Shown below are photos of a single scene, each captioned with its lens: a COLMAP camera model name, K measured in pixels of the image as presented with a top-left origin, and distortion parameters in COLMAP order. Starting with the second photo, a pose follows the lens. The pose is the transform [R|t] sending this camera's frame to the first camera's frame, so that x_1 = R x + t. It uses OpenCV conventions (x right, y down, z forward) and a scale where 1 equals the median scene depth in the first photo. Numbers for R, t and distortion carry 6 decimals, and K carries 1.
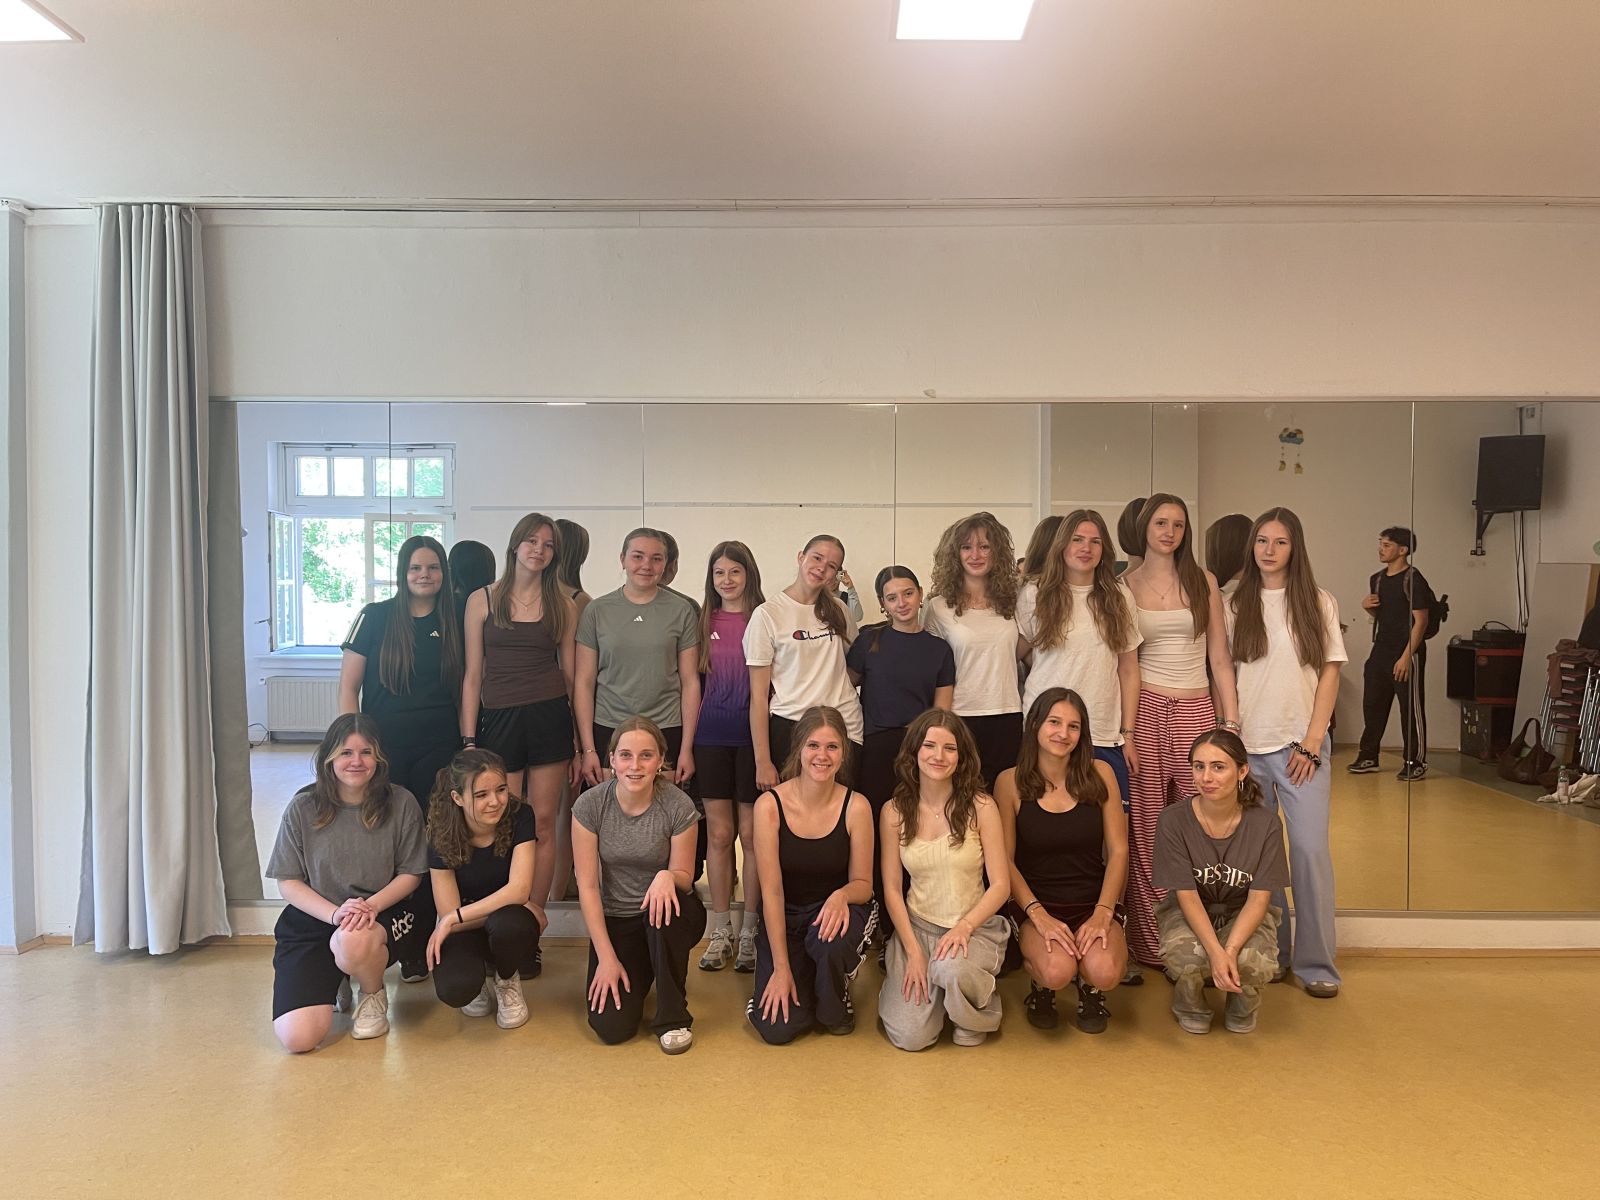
lens RADIAL K [[1192.7, 0, 798.8], [0, 1192.7, 596.9], [0, 0, 1]] dist [0.073422, -0.092516]
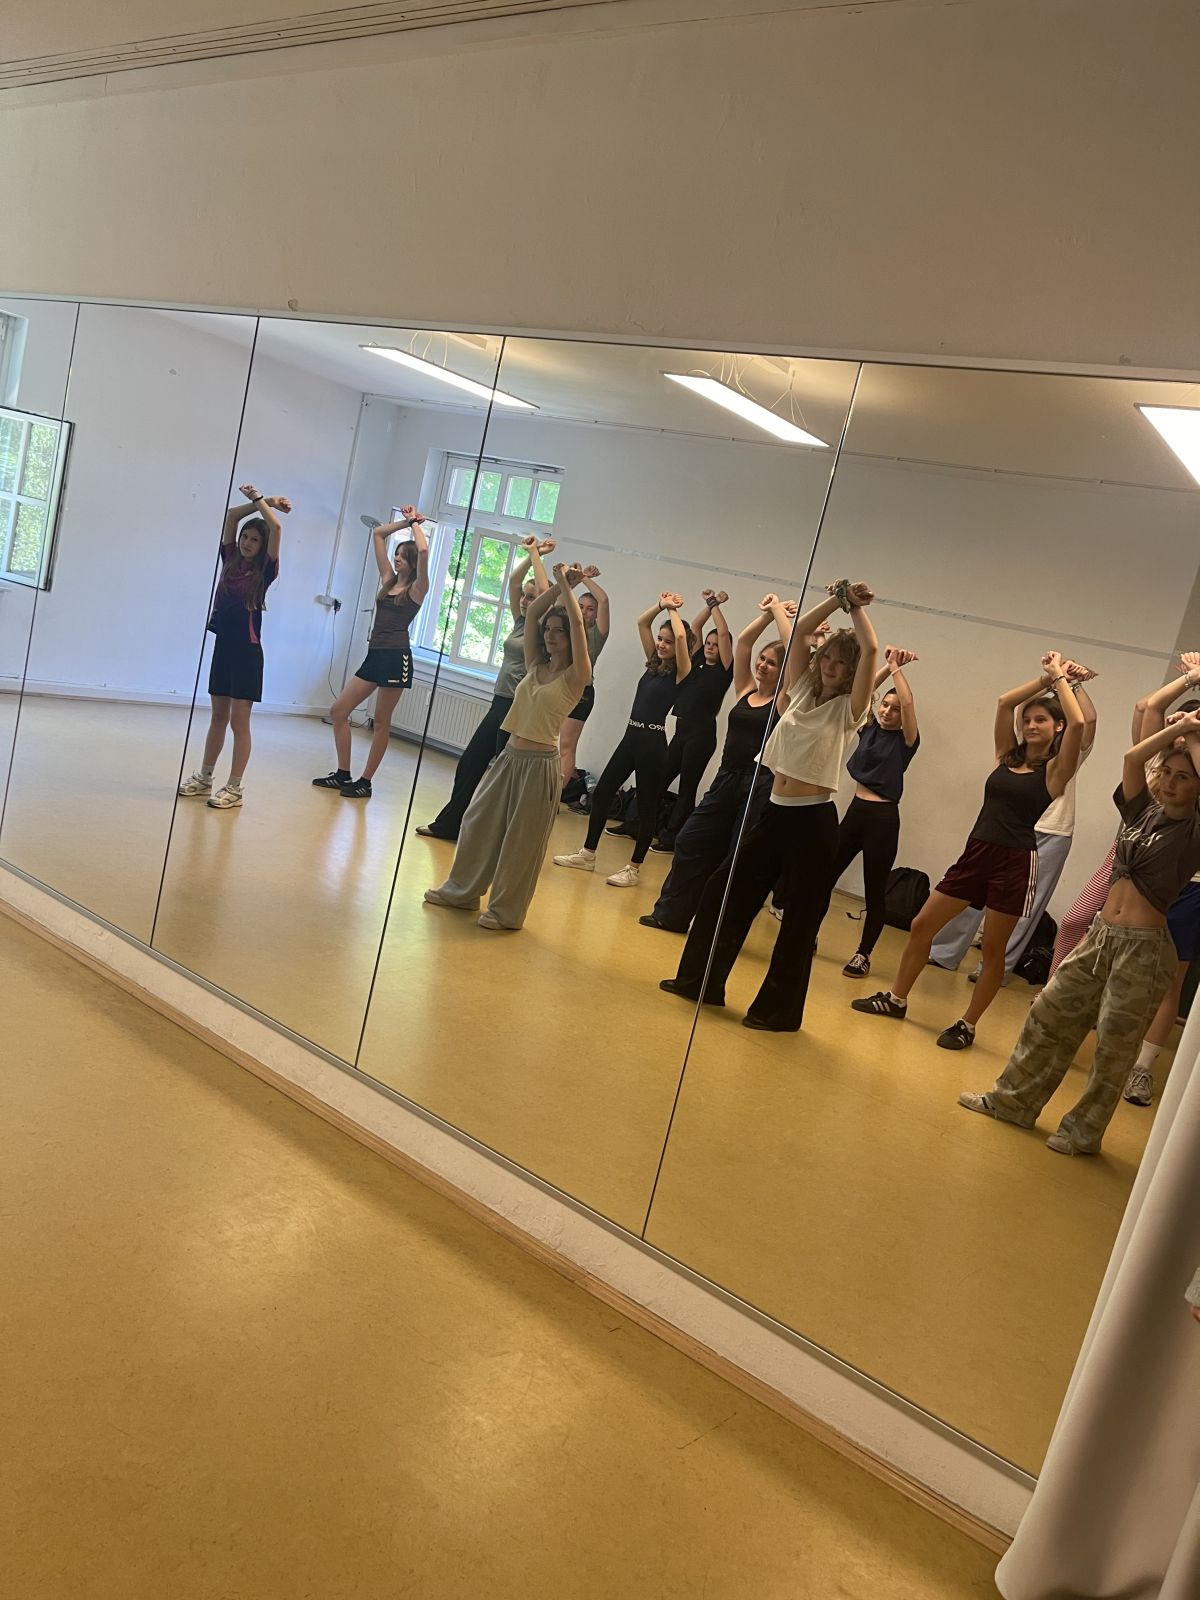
lens RADIAL K [[1190.7, 0, 621.1], [0, 1190.7, 798.5], [0, 0, 1]] dist [0.078107, -0.104517]
pose [[0.788927, 0.263782, -0.554990, 0.247315], [-0.235476, 0.964008, 0.123452, -0.001811], [0.567579, 0.033292, 0.822646, 0.174864]]
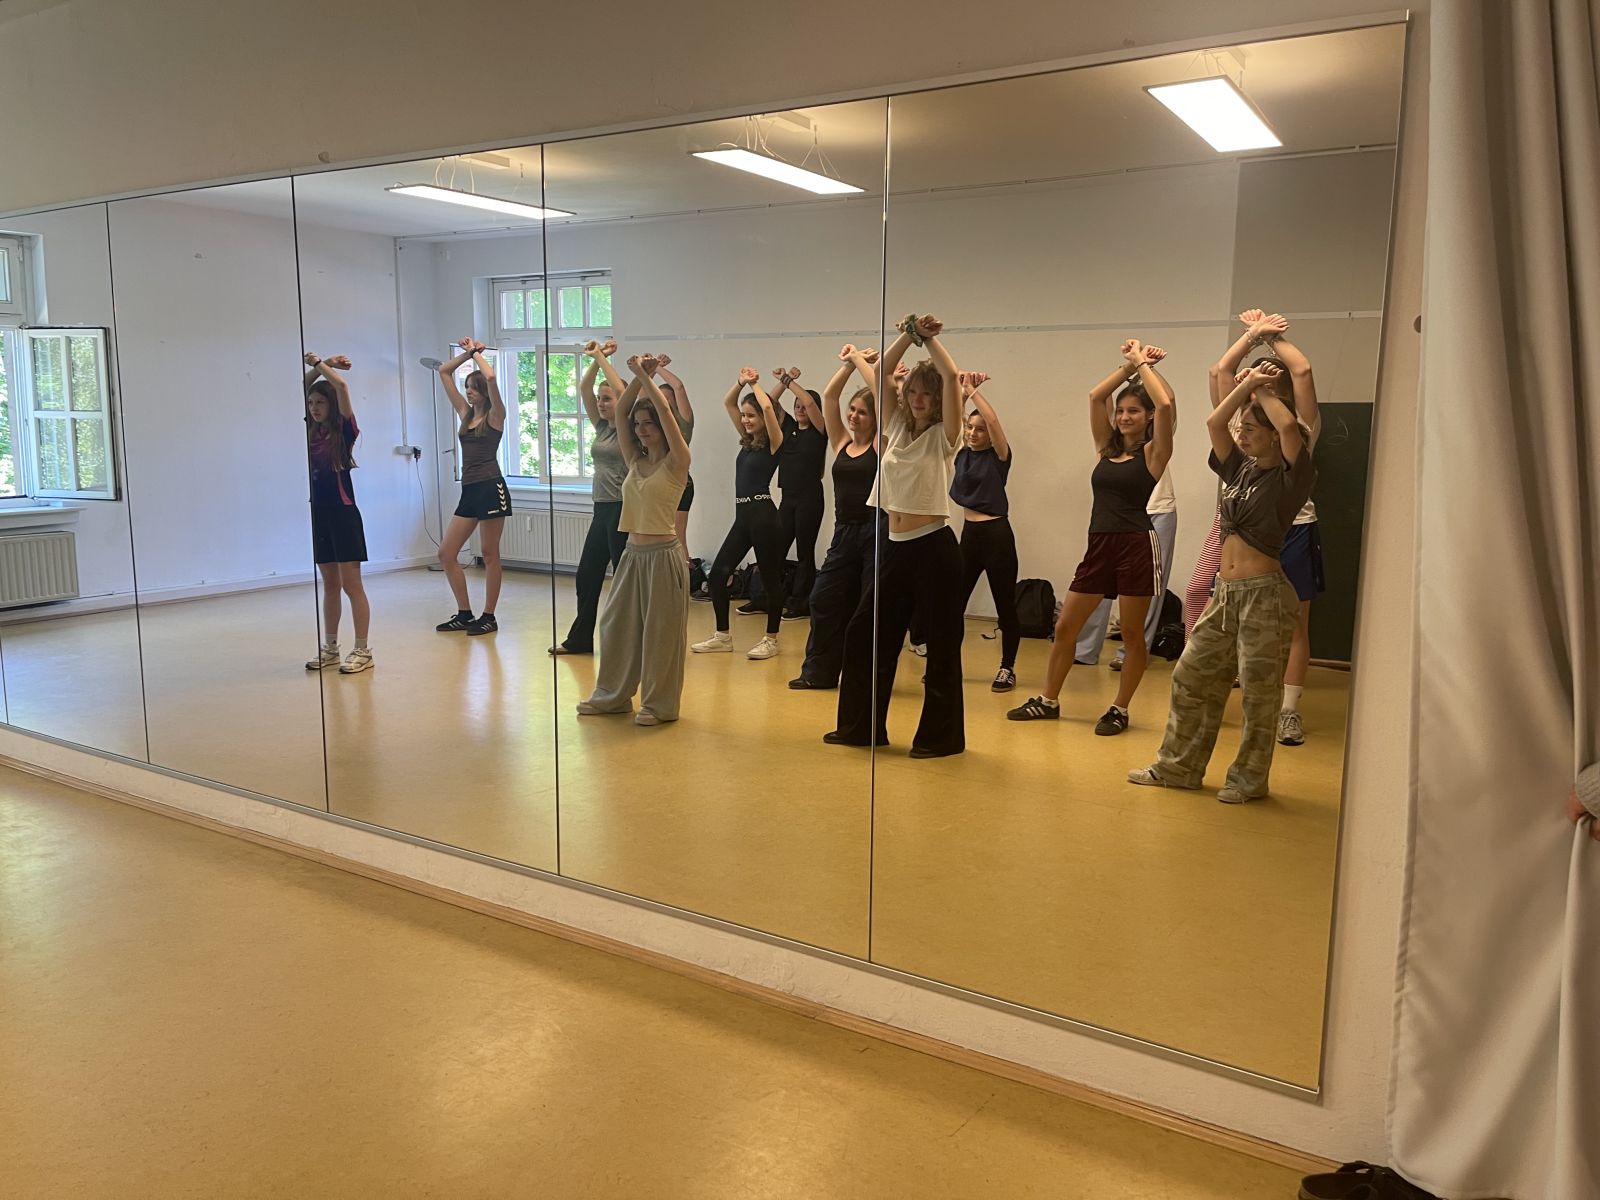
lens RADIAL K [[1192.7, 0, 798.8], [0, 1192.7, 596.9], [0, 0, 1]] dist [0.073422, -0.092516]
pose [[0.856844, 0.085517, -0.508434, 0.248903], [-0.021615, 0.991239, 0.130296, 0.002113], [0.515123, -0.100654, 0.851186, 0.165973]]
